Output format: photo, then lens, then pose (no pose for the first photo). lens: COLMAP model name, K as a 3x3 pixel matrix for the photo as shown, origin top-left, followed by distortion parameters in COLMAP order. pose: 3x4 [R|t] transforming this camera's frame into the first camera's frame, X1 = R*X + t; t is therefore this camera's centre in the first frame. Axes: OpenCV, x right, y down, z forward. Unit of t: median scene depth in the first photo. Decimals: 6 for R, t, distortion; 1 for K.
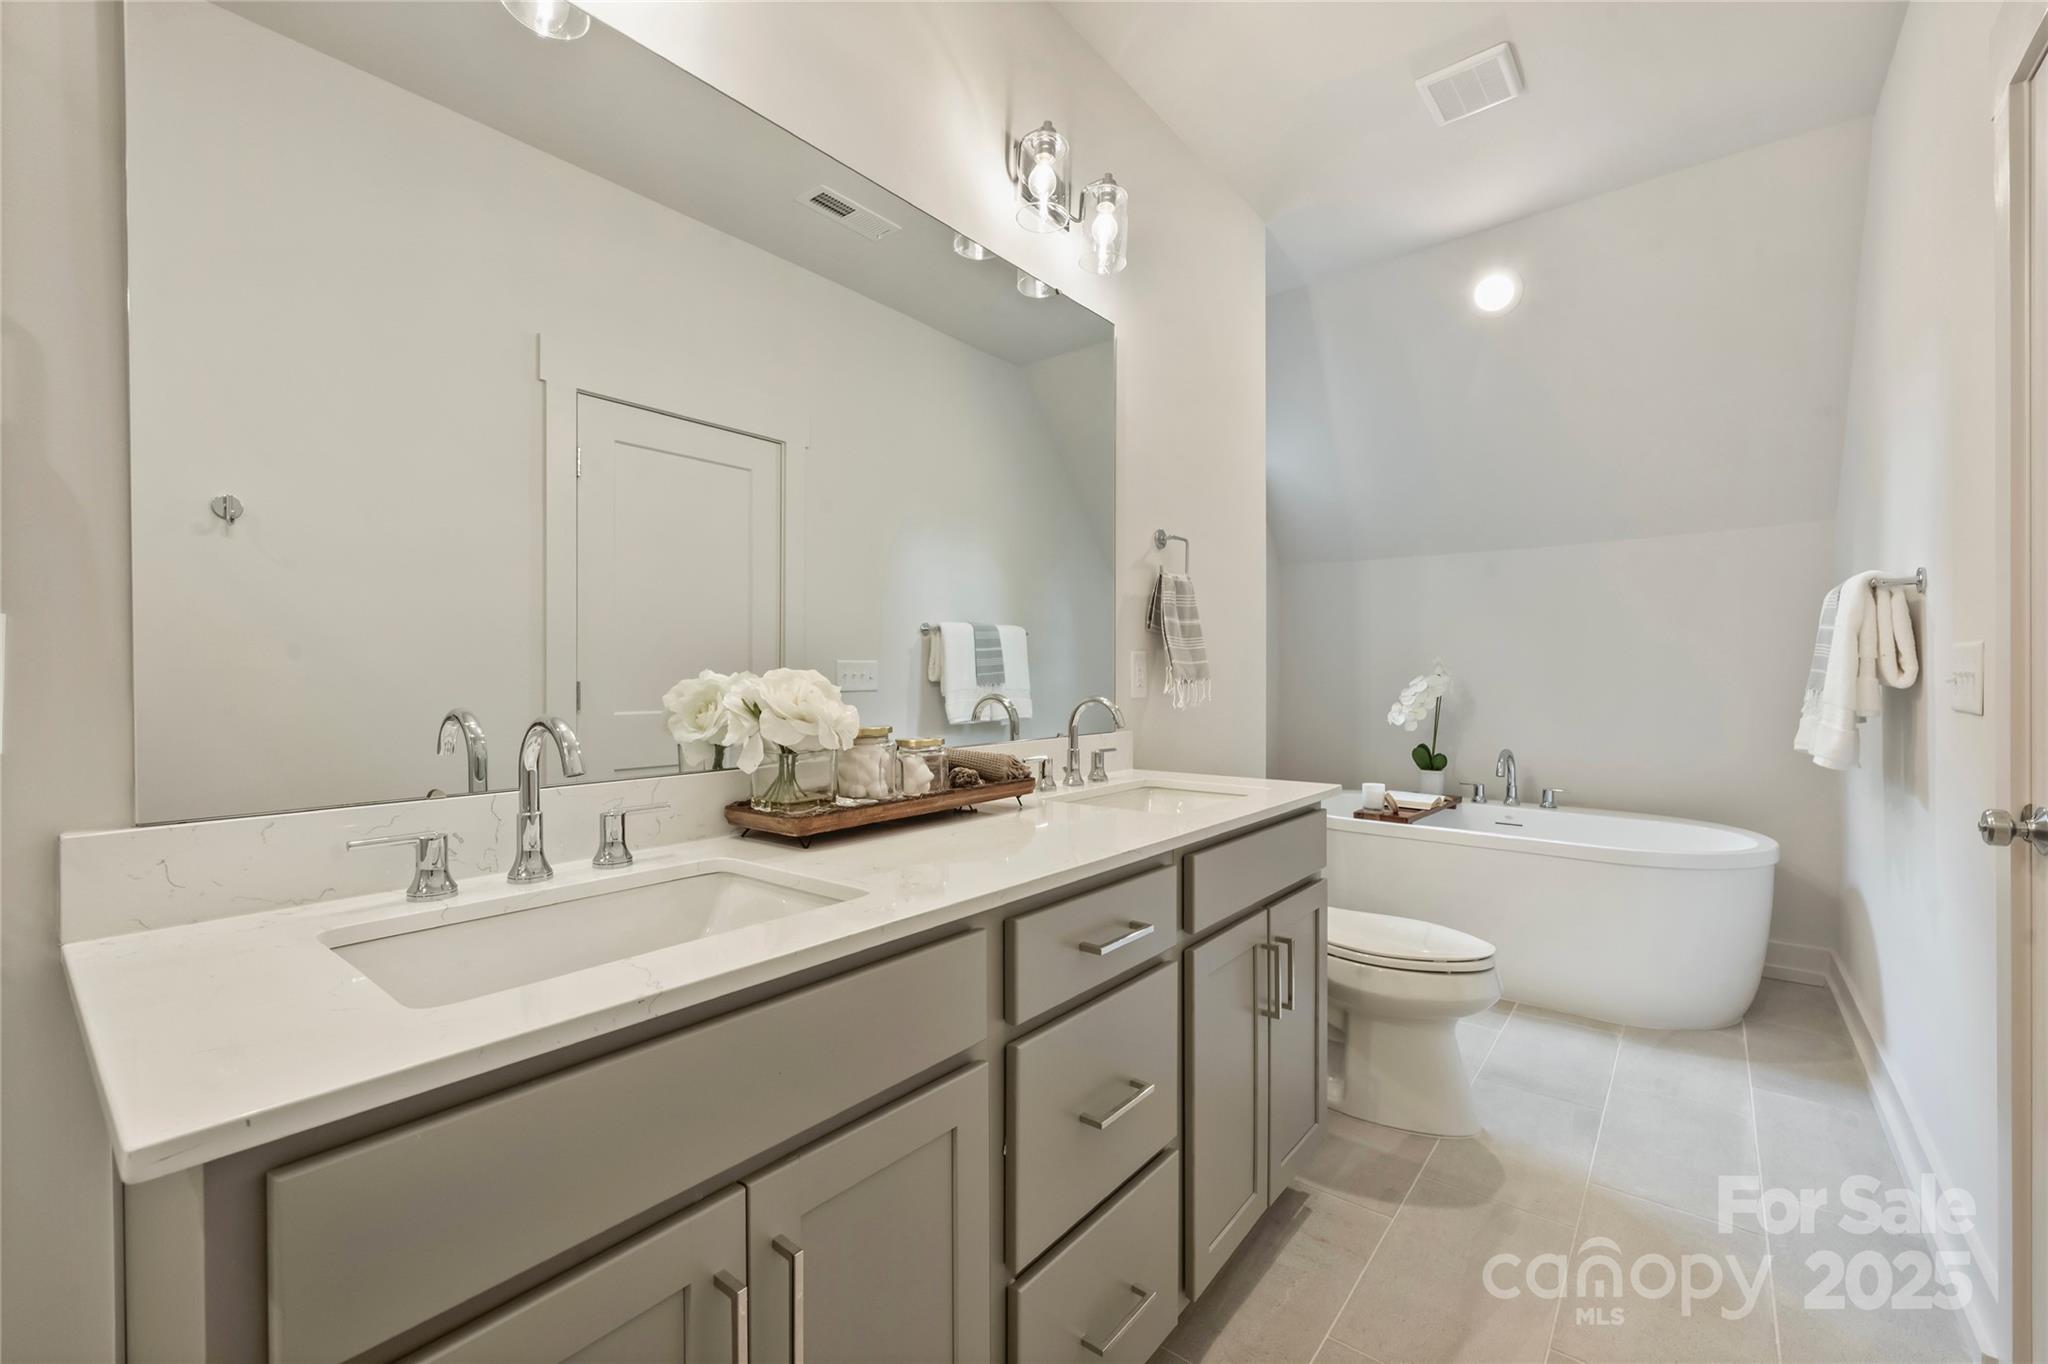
lens RADIAL K [[846.8, 0, 1025.6], [0, 846.8, 678.6], [0, 0, 1]] dist [0.018269, 0.000053]
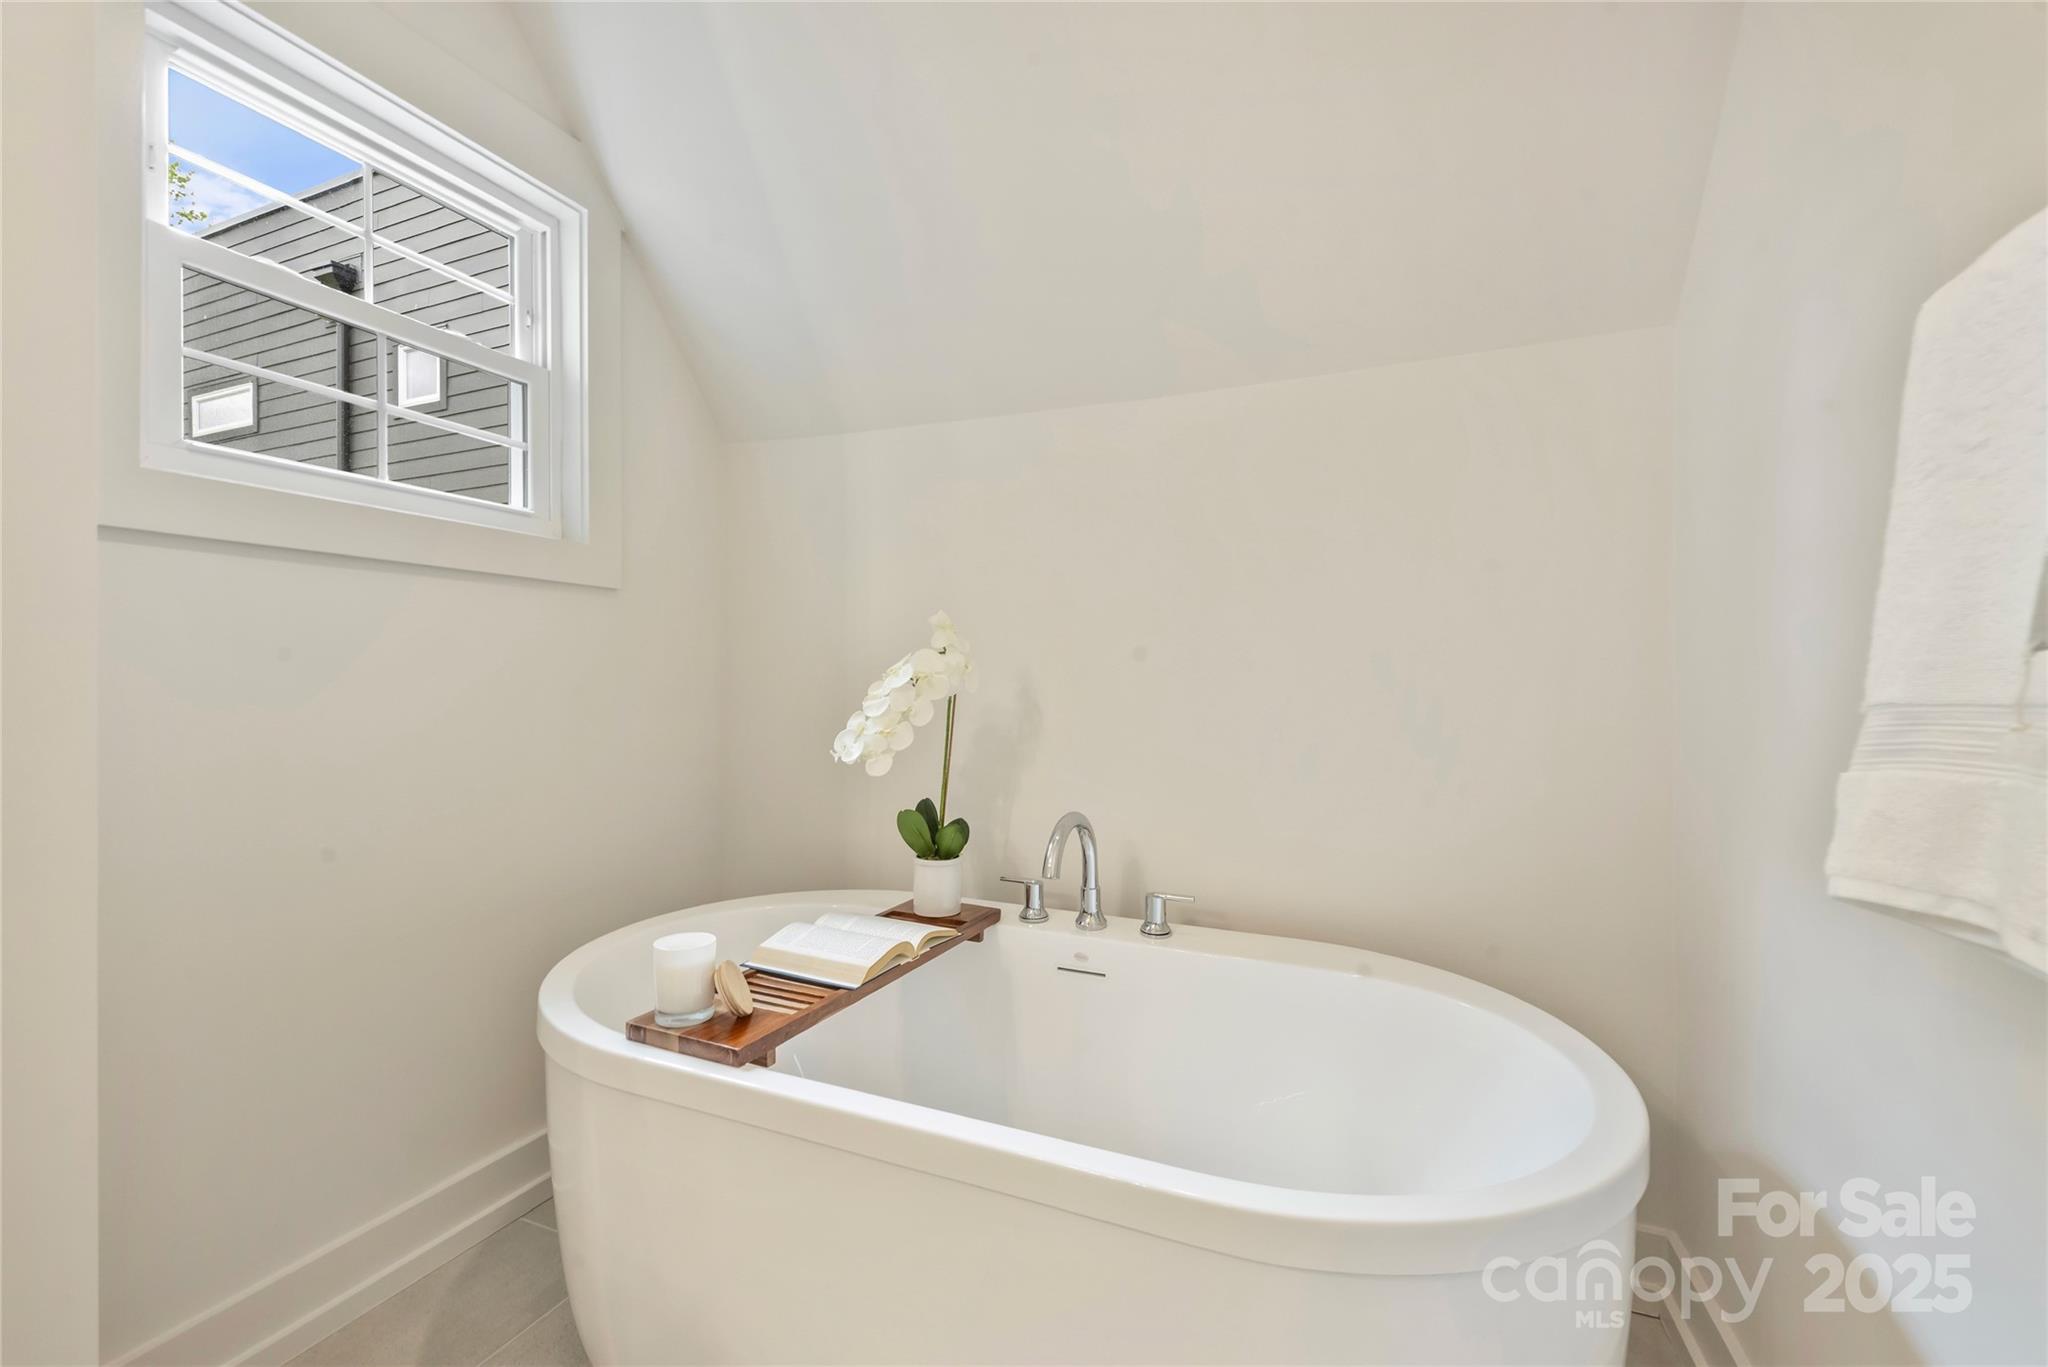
lens RADIAL K [[846.8, 0, 1013.7], [0, 846.8, 686.5], [0, 0, 1]] dist [0.018269, 0.000053]
pose [[0.966145, 0.003452, 0.257977, 0.406216], [-0.004429, 0.999985, 0.003205, 0.013224], [-0.257962, -0.004239, 0.966146, 0.554768]]
